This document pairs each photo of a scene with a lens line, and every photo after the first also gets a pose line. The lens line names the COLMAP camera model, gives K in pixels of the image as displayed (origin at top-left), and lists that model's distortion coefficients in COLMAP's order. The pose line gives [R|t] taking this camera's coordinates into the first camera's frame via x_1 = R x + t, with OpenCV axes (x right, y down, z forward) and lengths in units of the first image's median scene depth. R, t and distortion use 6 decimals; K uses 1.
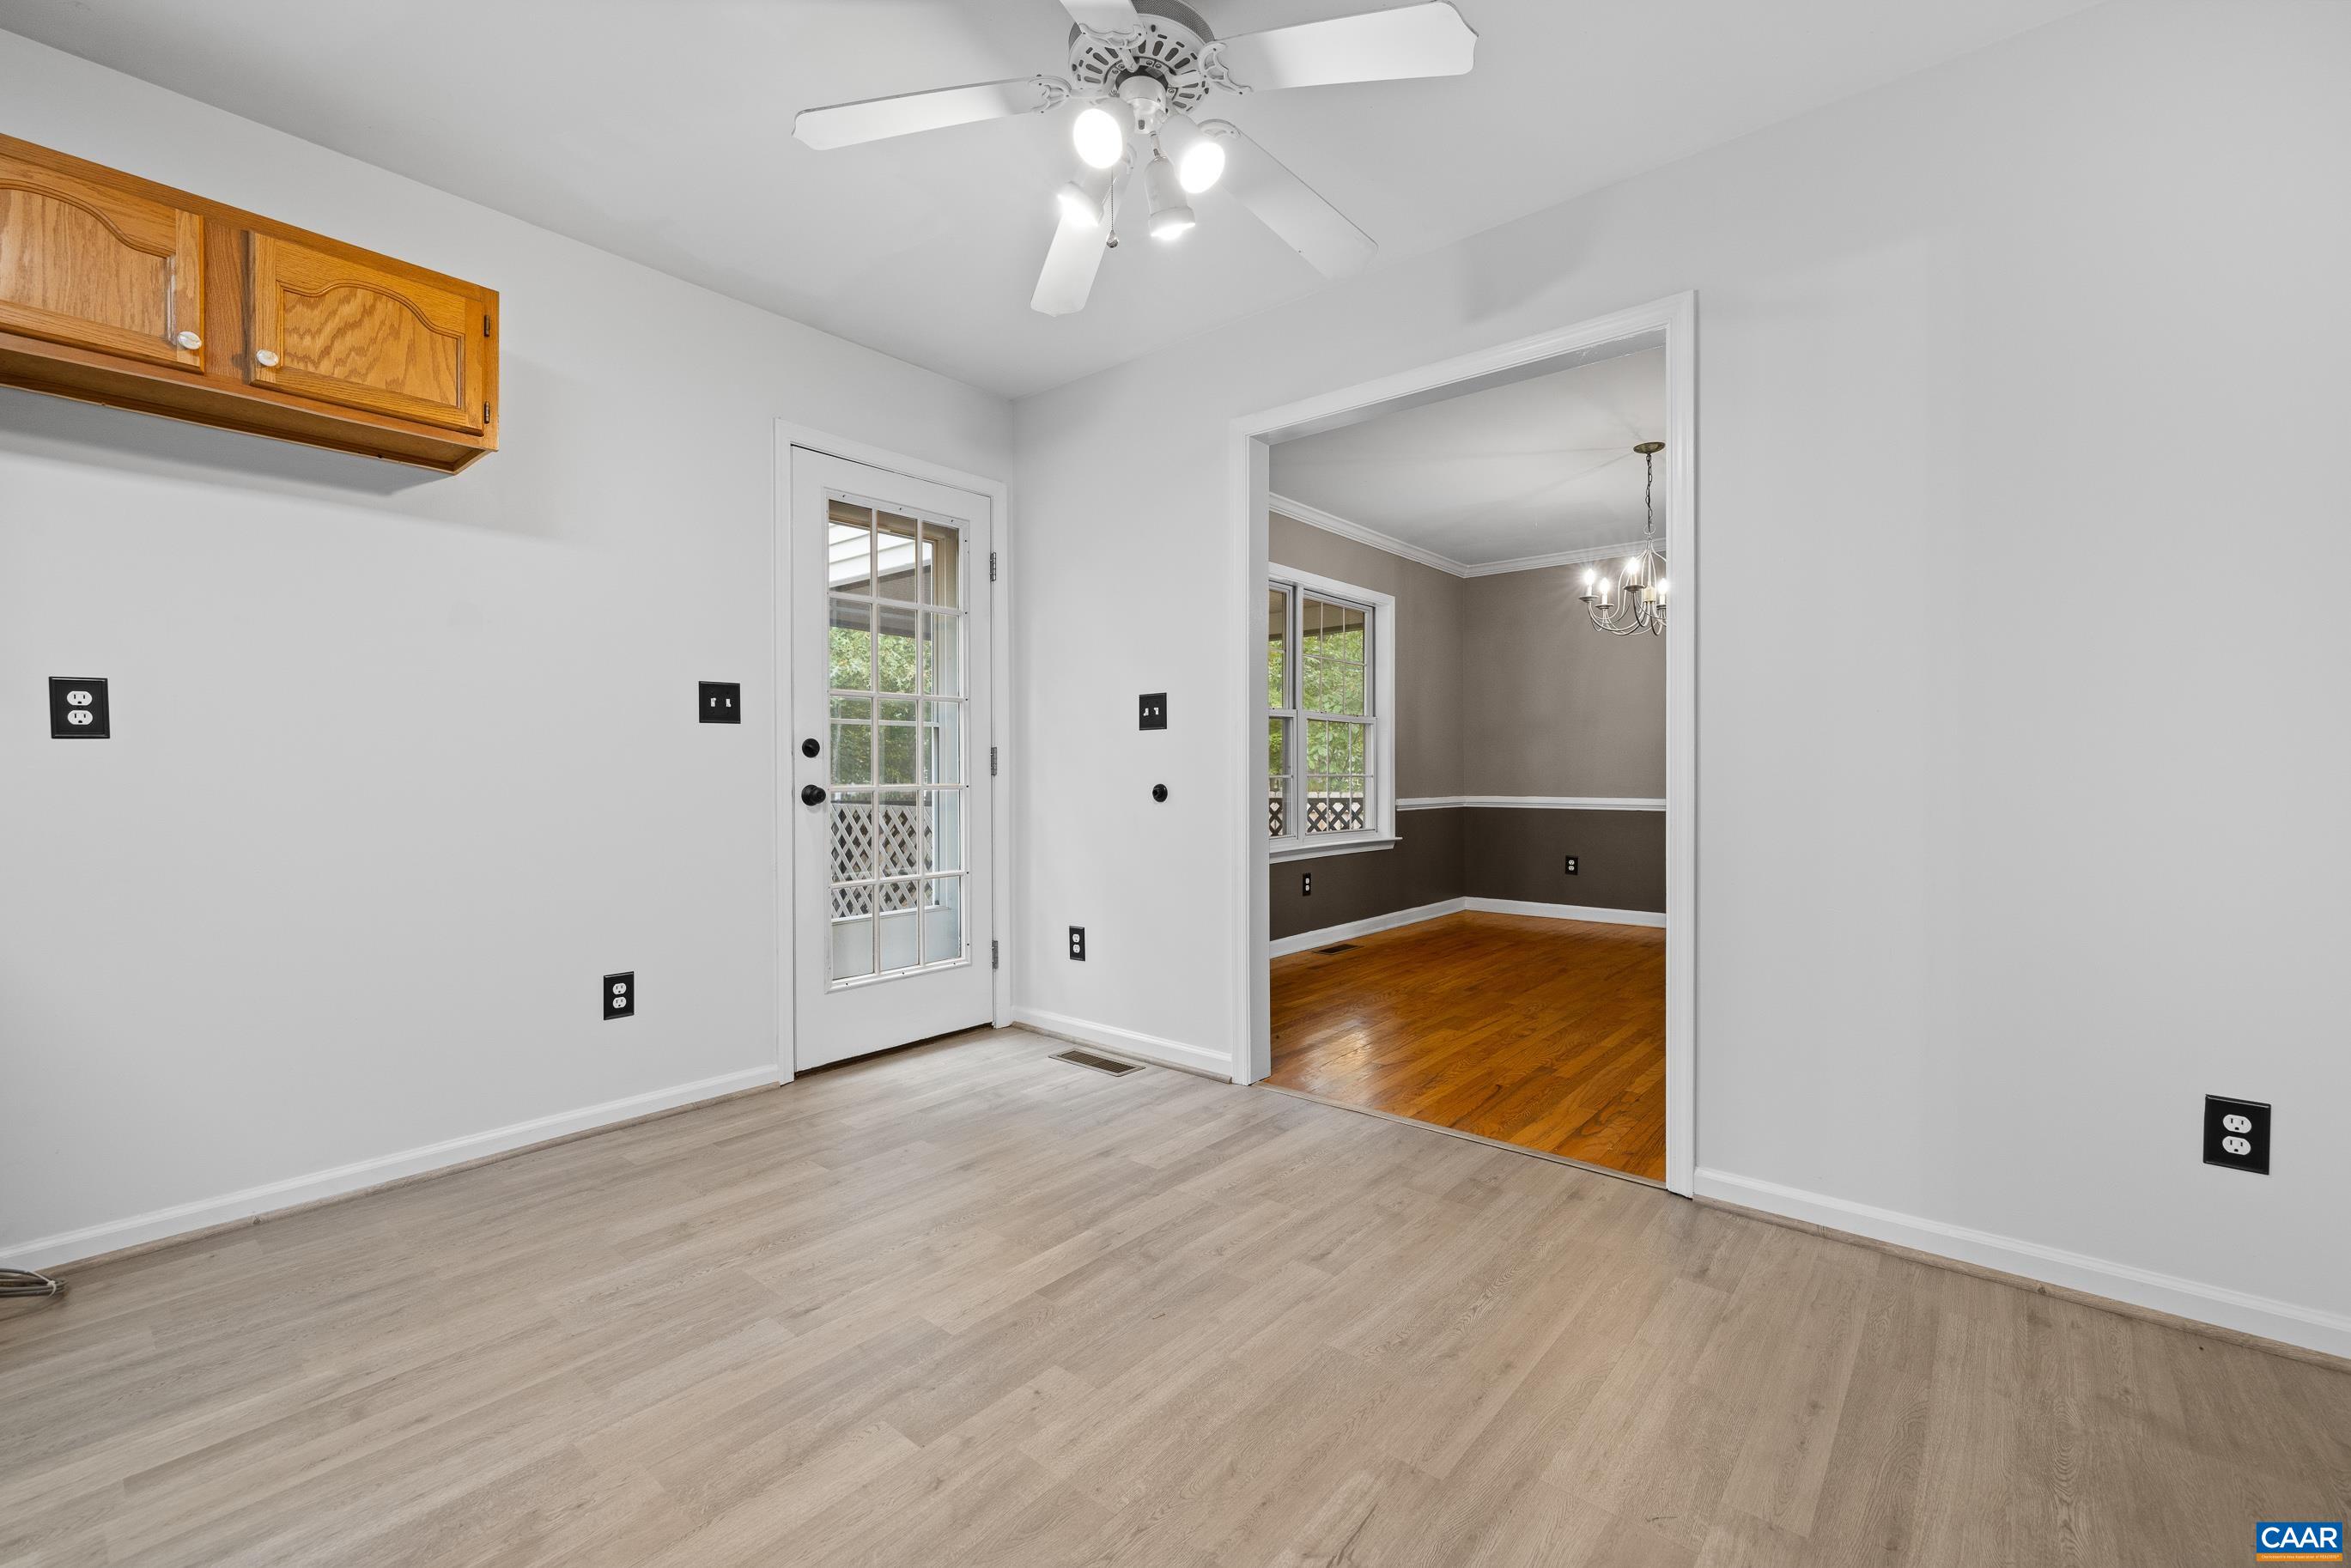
lens RADIAL K [[1012.1, 0, 1165.3], [0, 1012.1, 774.7], [0, 0, 1]] dist [0.002821, 0.000397]
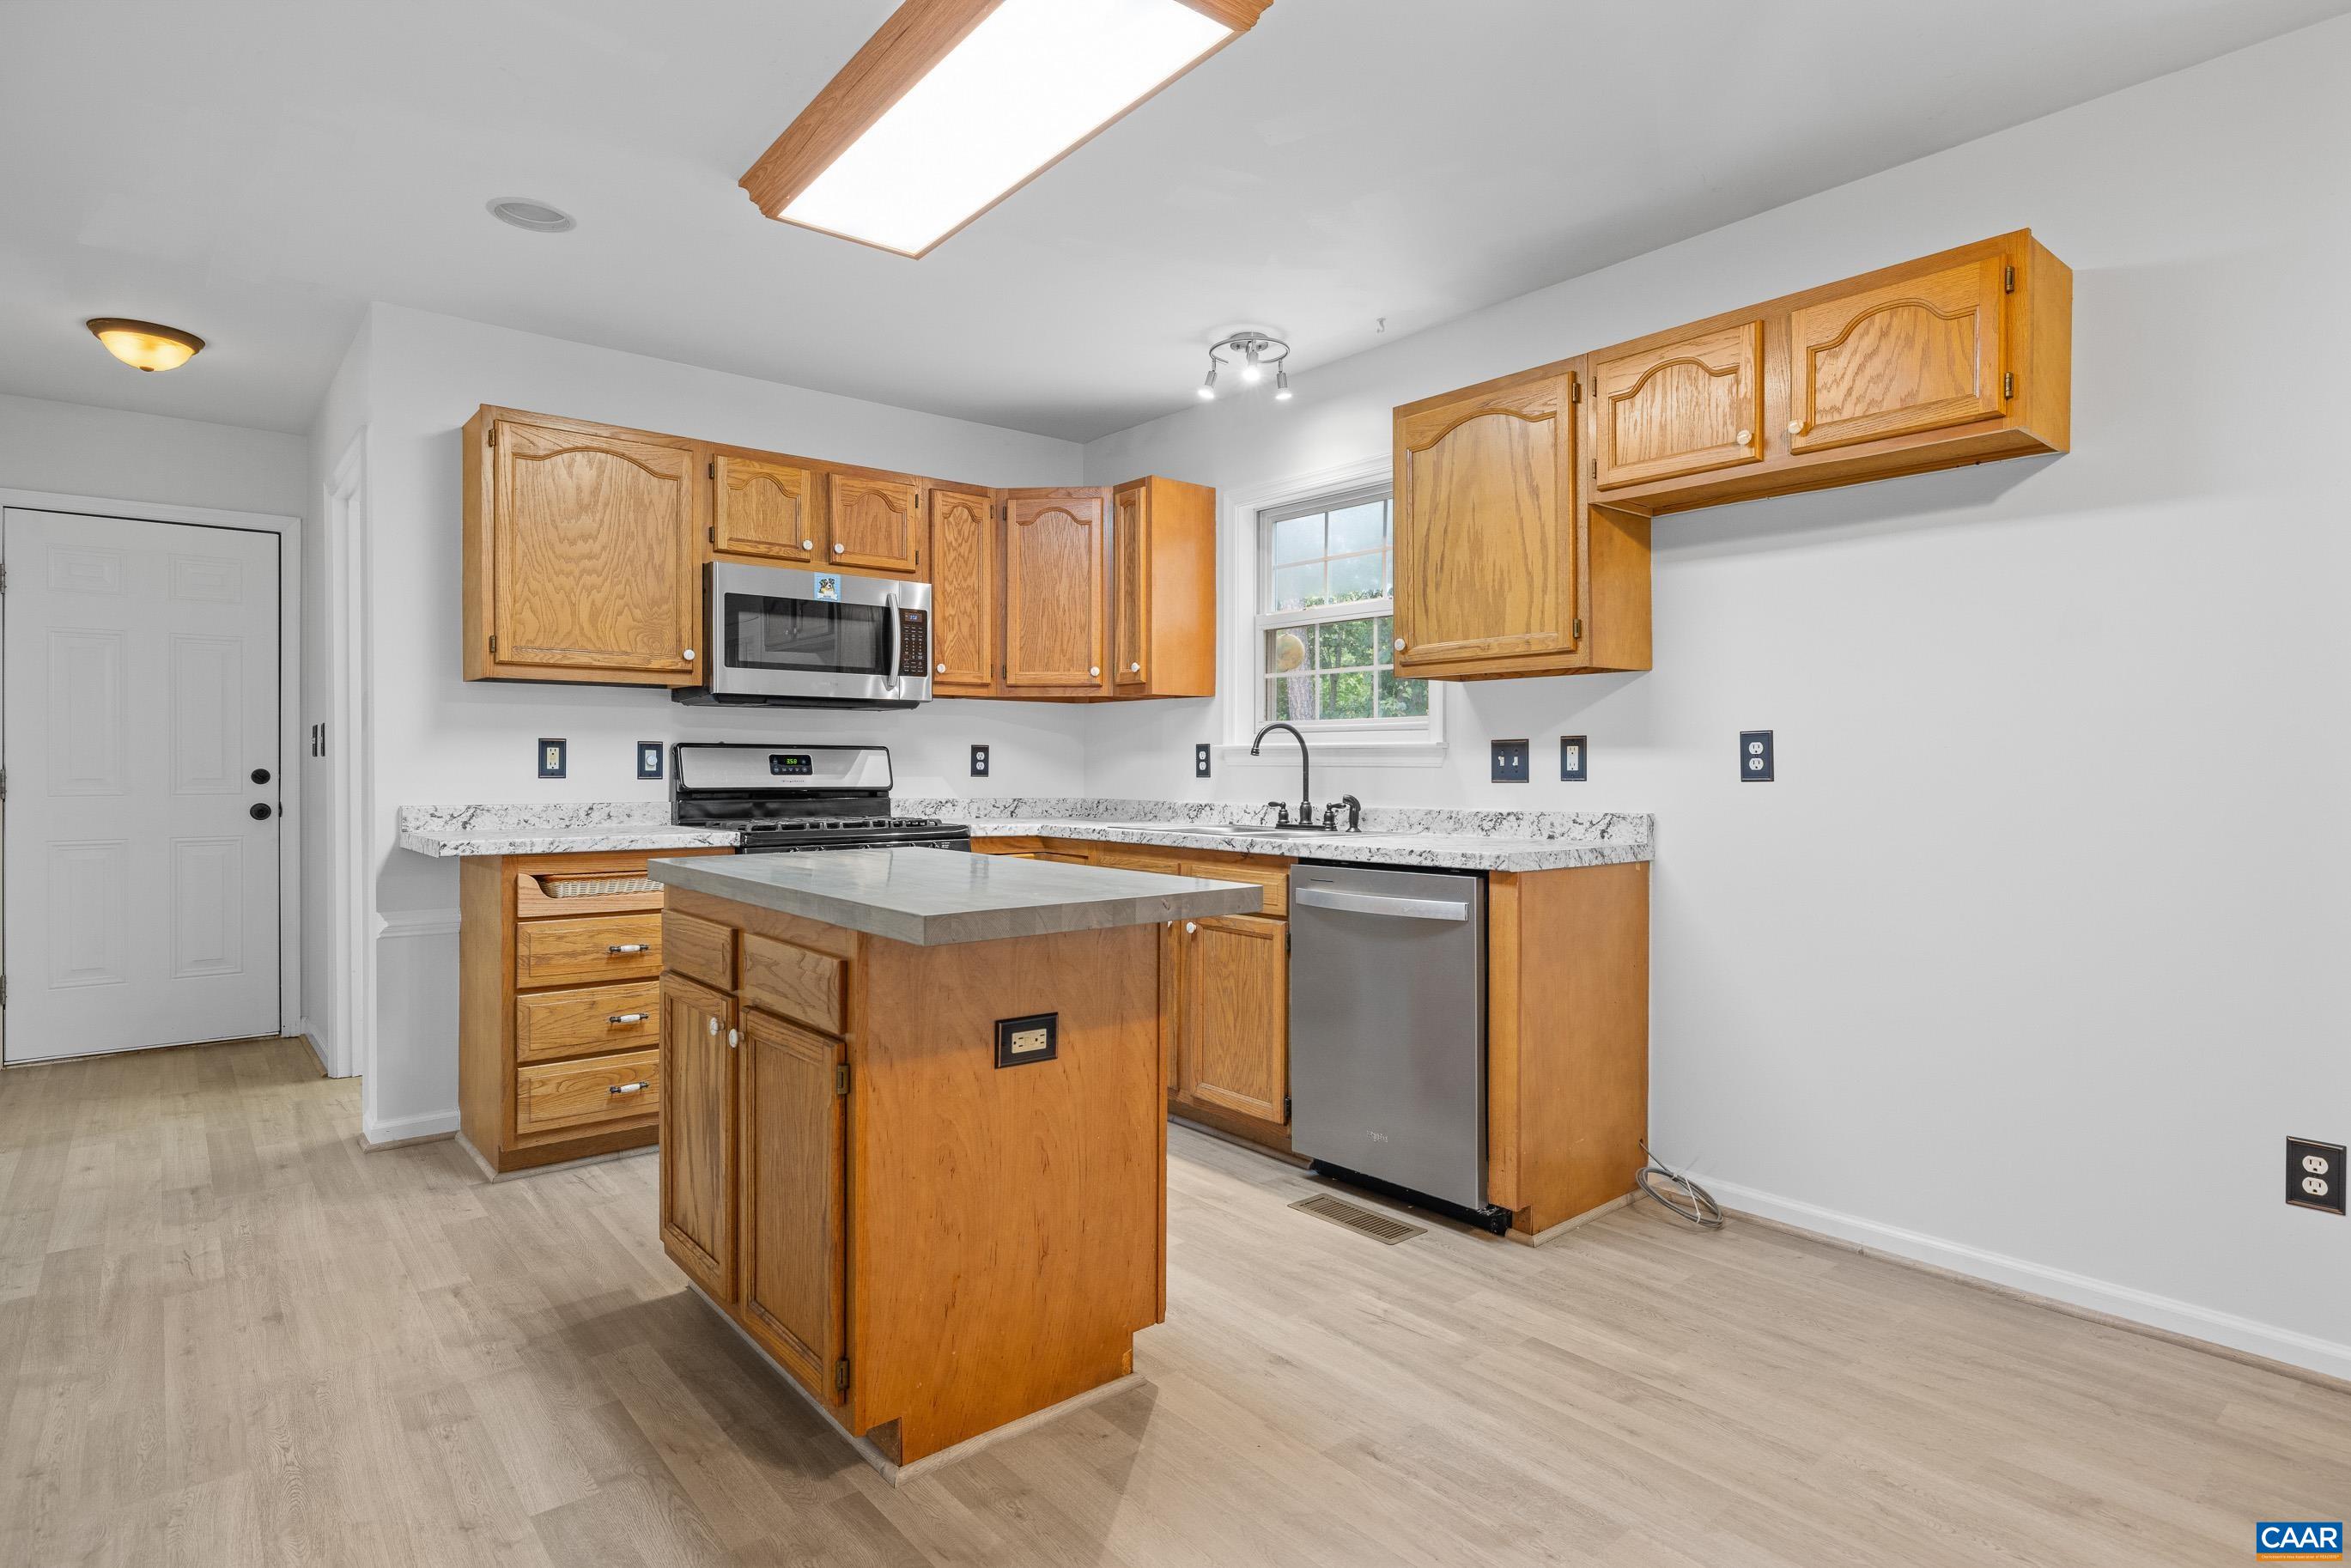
lens RADIAL K [[1254.7, 0, 1178.8], [0, 1254.7, 767.4], [0, 0, 1]] dist [0.000969, -0.000475]
pose [[-0.185633, 0.005954, -0.982601, 0.507979], [-0.003103, 0.999973, 0.006645, -0.059193], [0.982614, 0.004283, -0.185609, 0.594268]]
